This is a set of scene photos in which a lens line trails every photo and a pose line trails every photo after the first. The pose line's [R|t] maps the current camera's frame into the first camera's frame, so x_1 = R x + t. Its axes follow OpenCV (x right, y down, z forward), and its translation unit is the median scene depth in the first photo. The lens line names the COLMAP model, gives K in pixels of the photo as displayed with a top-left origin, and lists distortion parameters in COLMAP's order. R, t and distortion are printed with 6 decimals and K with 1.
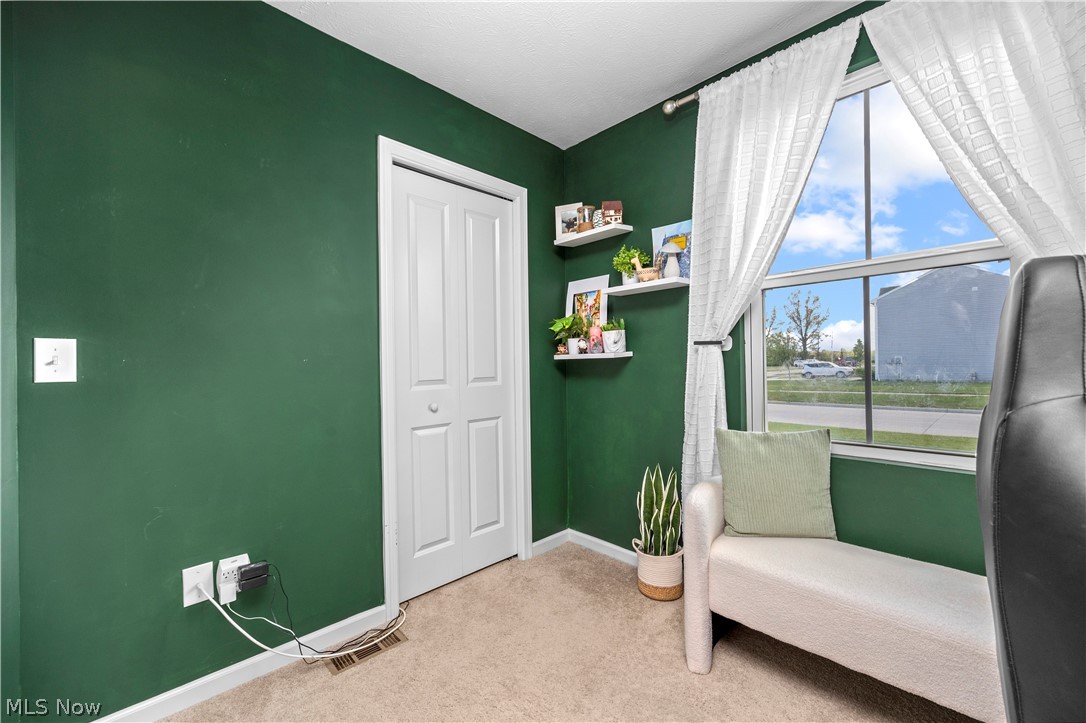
lens RADIAL K [[424.2, 0, 523.0], [0, 424.2, 366.7], [0, 0, 1]] dist [-0.000784, -0.000023]
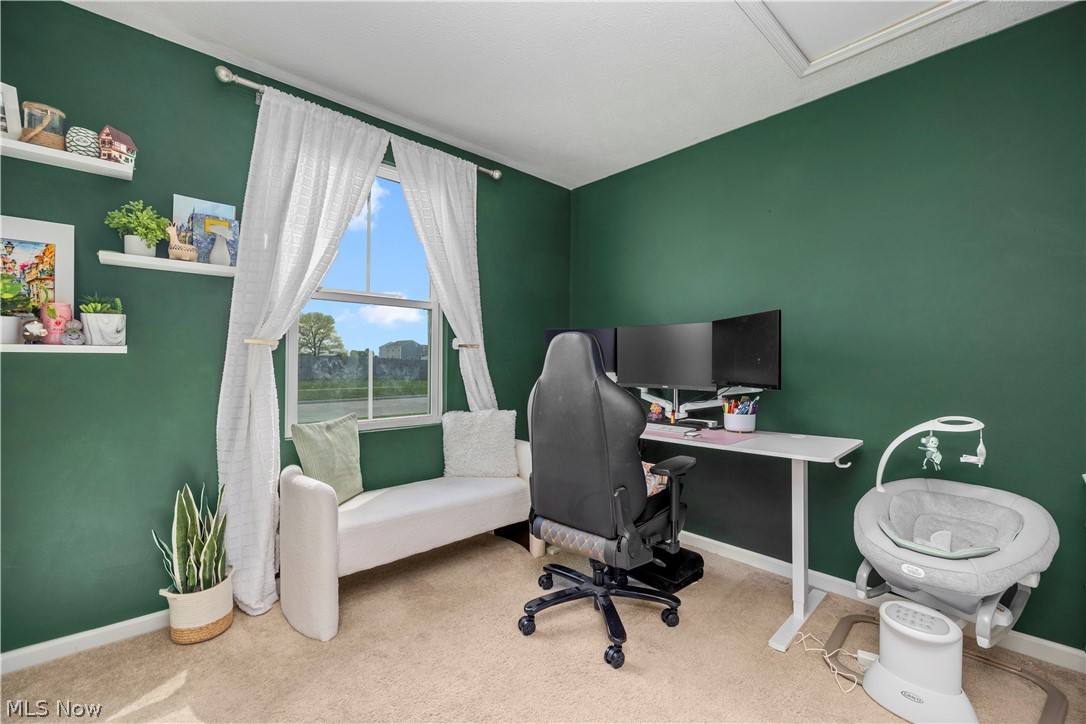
lens RADIAL K [[459.0, 0, 541.8], [0, 459.0, 367.5], [0, 0, 1]] dist [-0.016886, -0.000062]
pose [[0.005482, 0.002246, 0.999982, -0.542626], [-0.001669, 0.999996, -0.002237, 0.003447], [-0.999984, -0.001656, 0.005486, 0.298154]]
